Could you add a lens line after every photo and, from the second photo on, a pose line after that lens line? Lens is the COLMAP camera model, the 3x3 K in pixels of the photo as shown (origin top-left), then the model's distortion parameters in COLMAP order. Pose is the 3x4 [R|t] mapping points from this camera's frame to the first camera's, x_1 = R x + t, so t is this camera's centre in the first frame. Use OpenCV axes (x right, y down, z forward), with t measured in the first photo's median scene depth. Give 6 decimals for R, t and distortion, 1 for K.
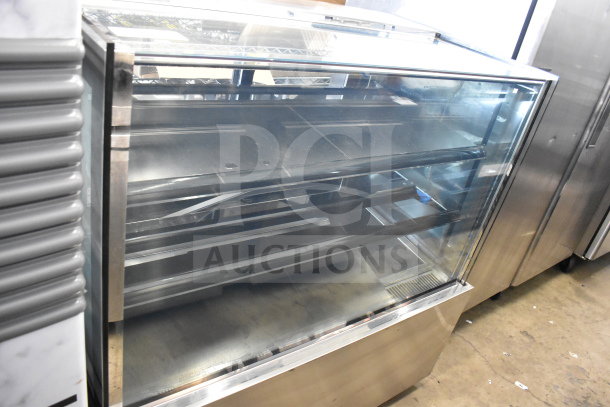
lens RADIAL K [[478.3, 0, 302.7], [0, 478.3, 181.1], [0, 0, 1]] dist [0.004350, -0.124442]
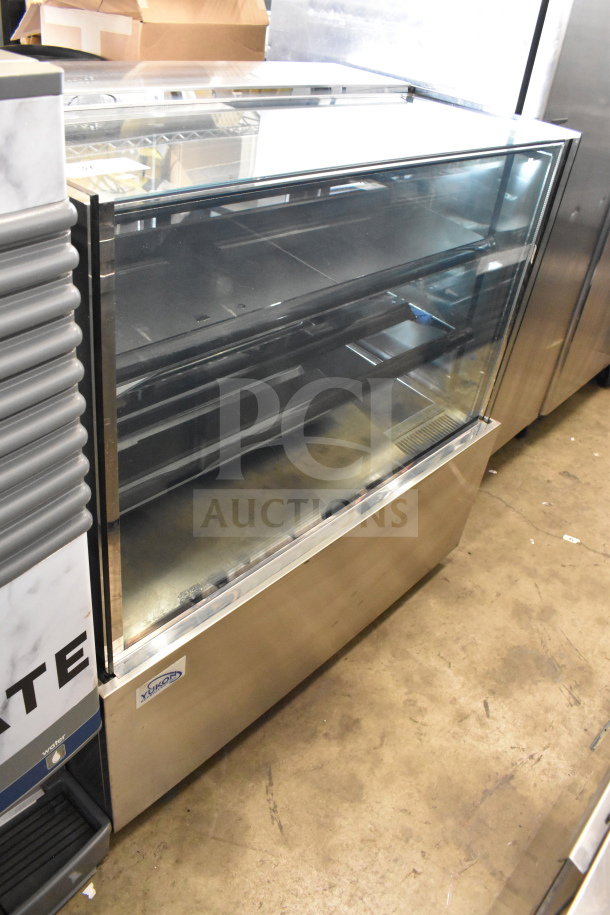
lens RADIAL K [[717.4, 0, 305.0], [0, 717.4, 457.5], [0, 0, 1]] dist [0.004350, -0.124442]
pose [[0.974287, -0.202124, 0.099550, -0.059493], [0.180193, 0.964256, 0.194267, -0.005495], [-0.135258, -0.171334, 0.975884, -0.080770]]
